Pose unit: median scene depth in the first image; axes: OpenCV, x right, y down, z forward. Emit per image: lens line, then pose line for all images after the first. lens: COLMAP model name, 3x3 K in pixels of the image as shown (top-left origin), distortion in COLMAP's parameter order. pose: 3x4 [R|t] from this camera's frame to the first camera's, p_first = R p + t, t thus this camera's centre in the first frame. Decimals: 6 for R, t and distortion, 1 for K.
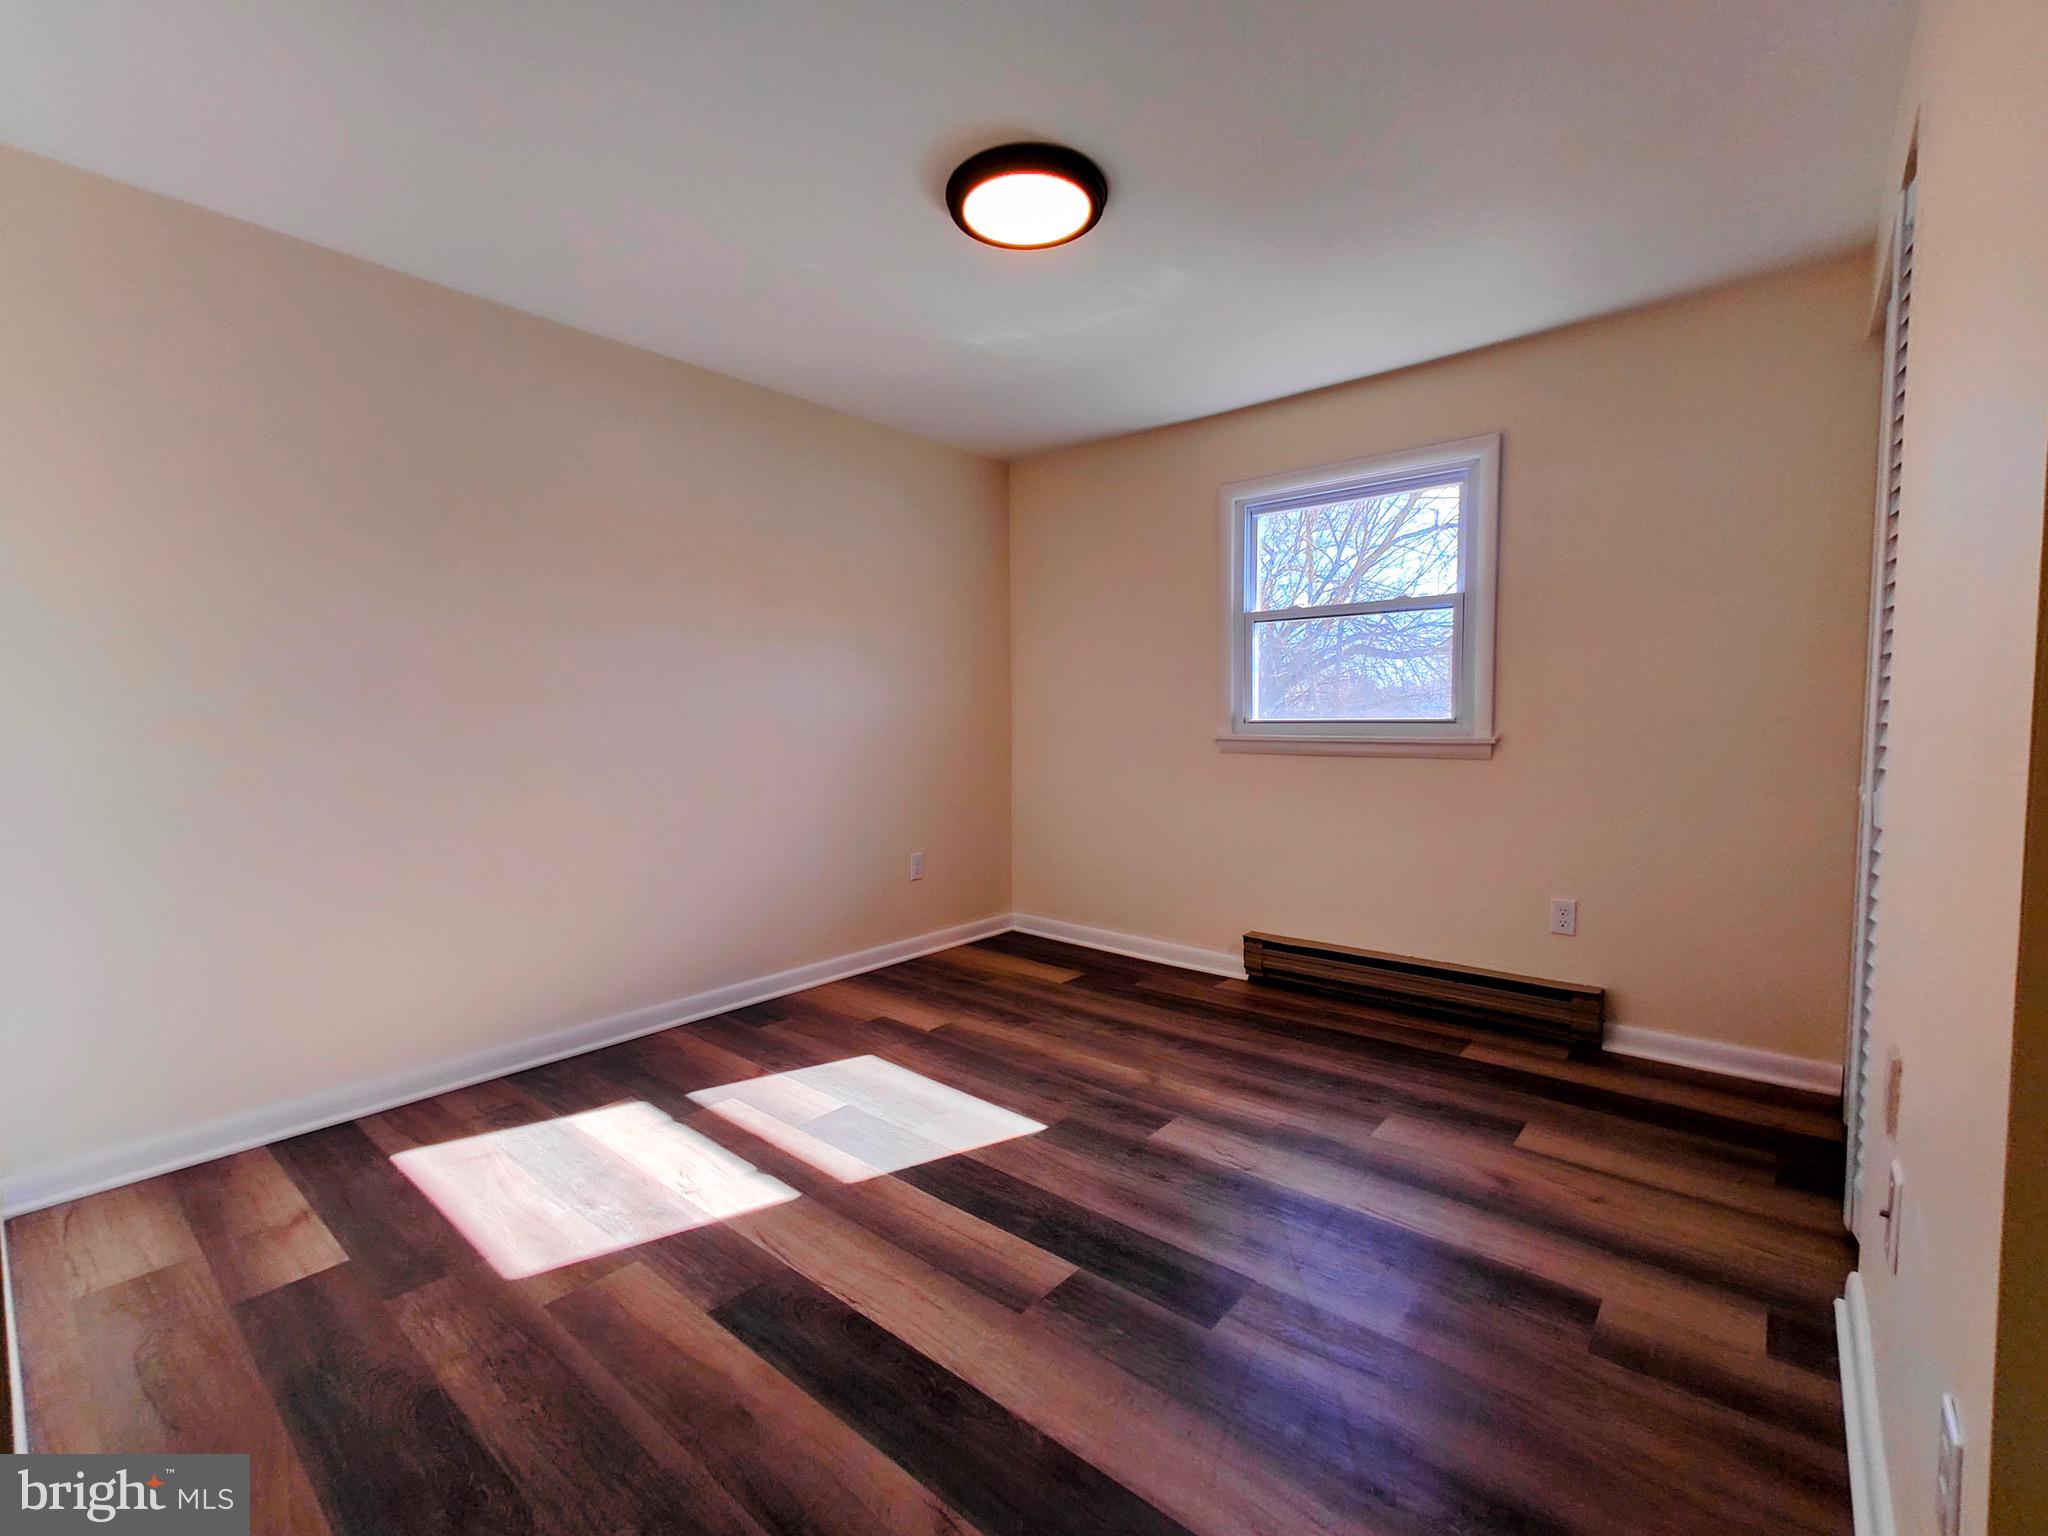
lens RADIAL K [[903.6, 0, 1029.6], [0, 903.6, 772.4], [0, 0, 1]] dist [0.001626, 0.000237]
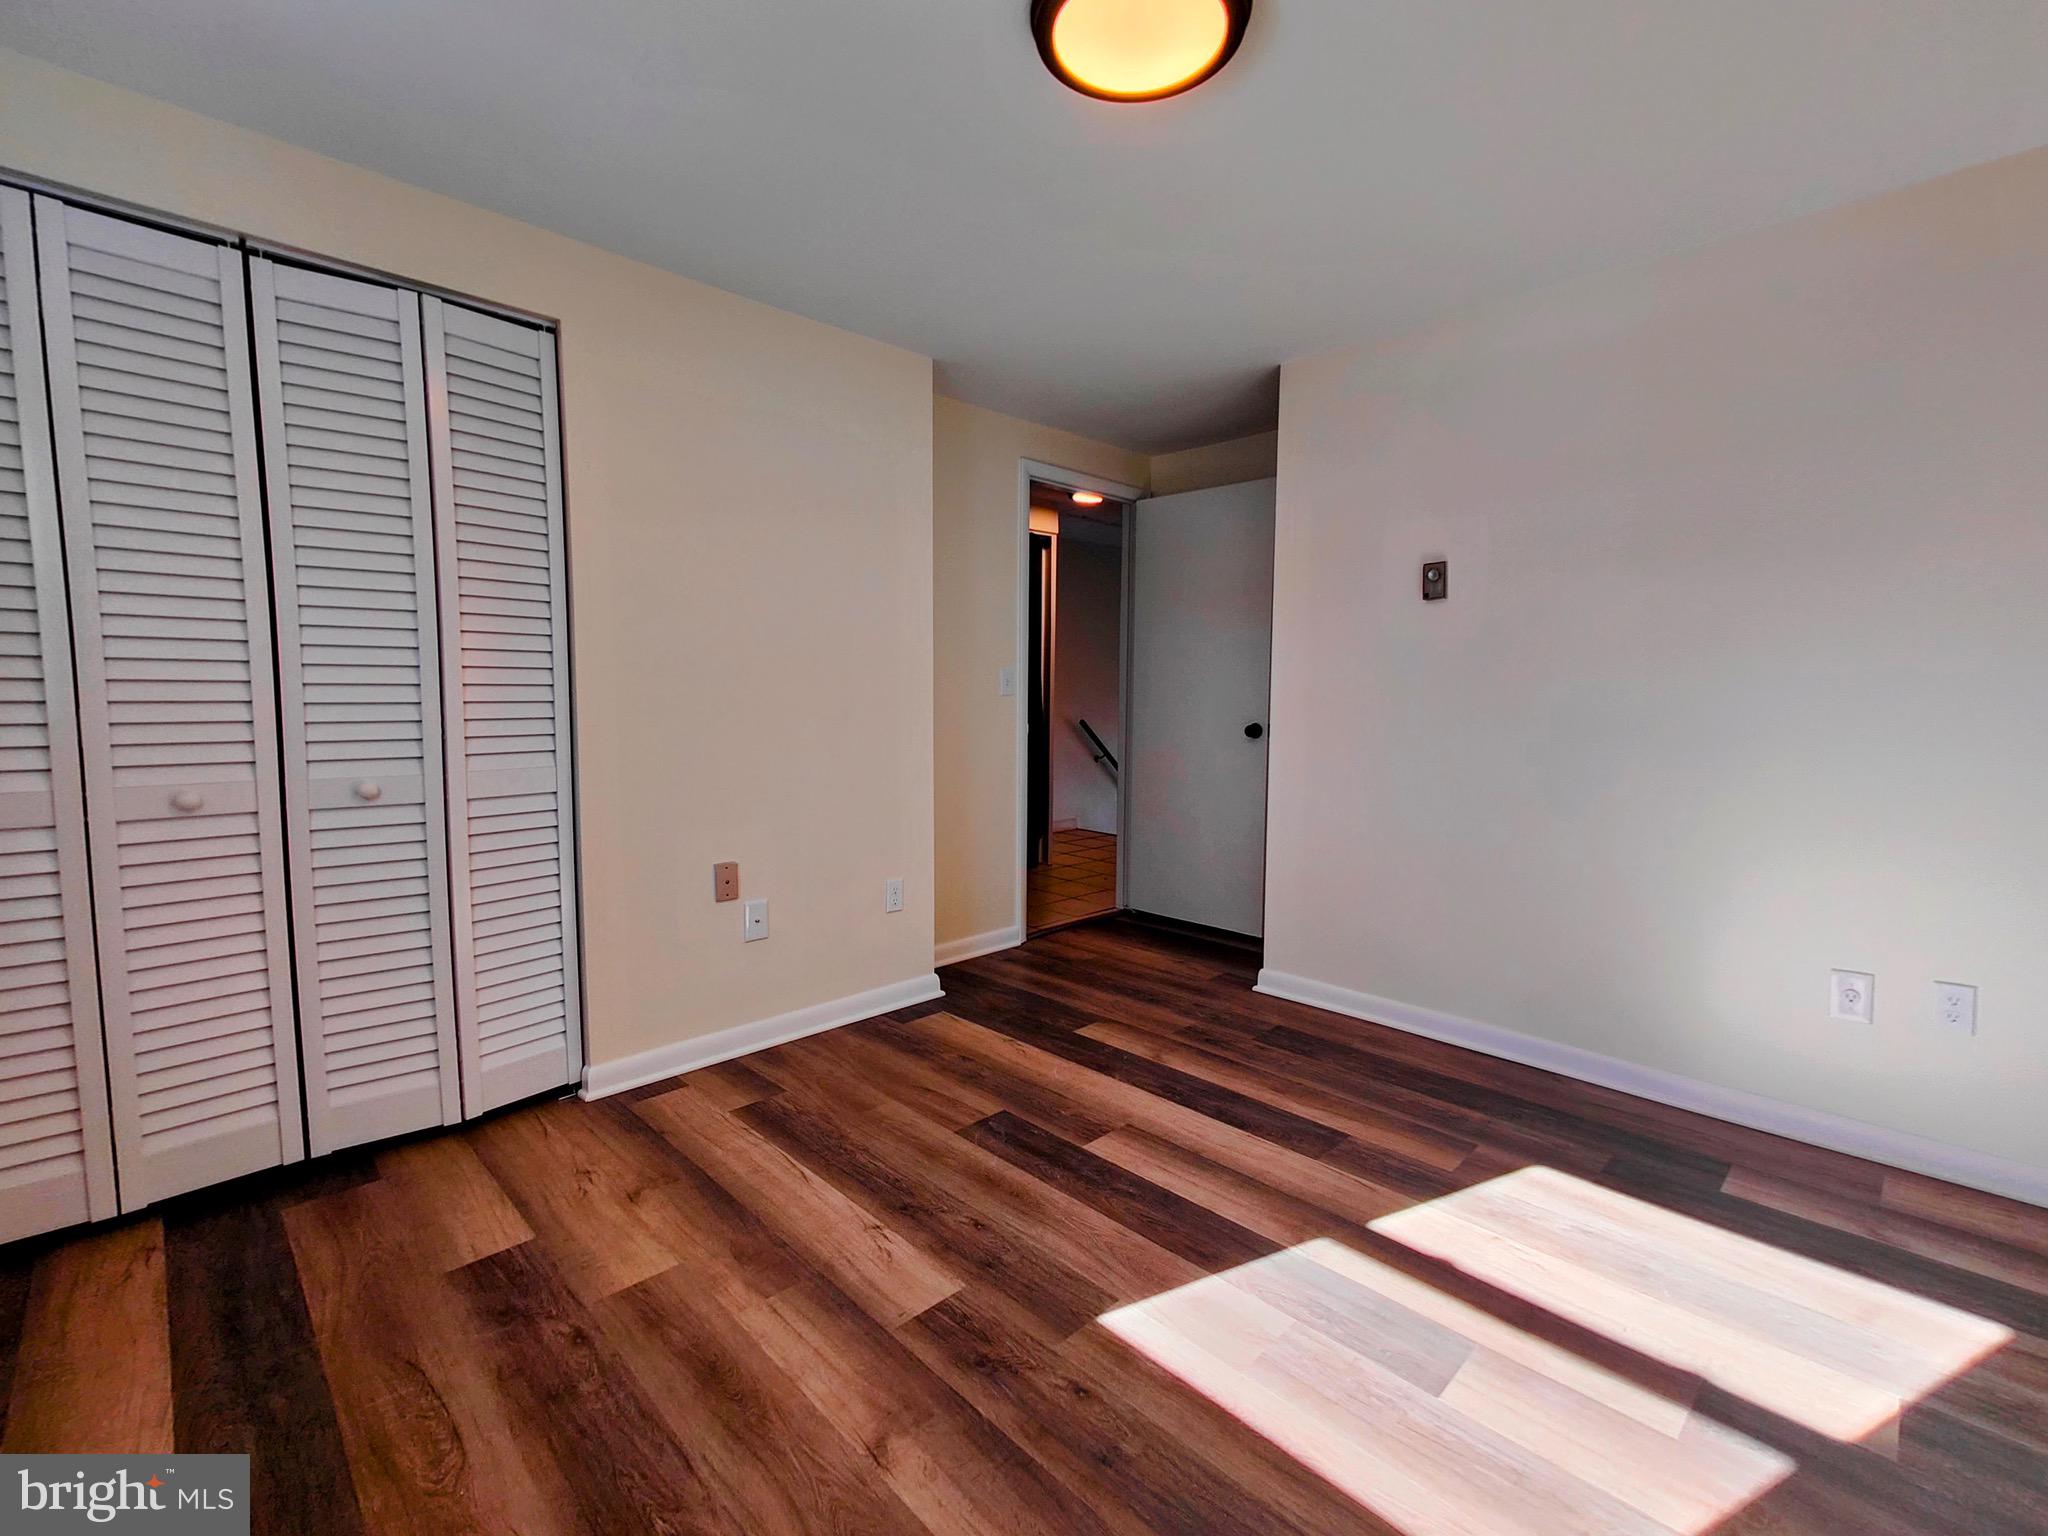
lens RADIAL K [[903.6, 0, 1029.6], [0, 903.6, 772.4], [0, 0, 1]] dist [0.001626, 0.000237]
pose [[-0.995325, -0.006801, 0.096341, 0.008093], [0.007649, 0.988833, 0.148833, -0.137528], [-0.096277, 0.148874, -0.984158, 1.821559]]
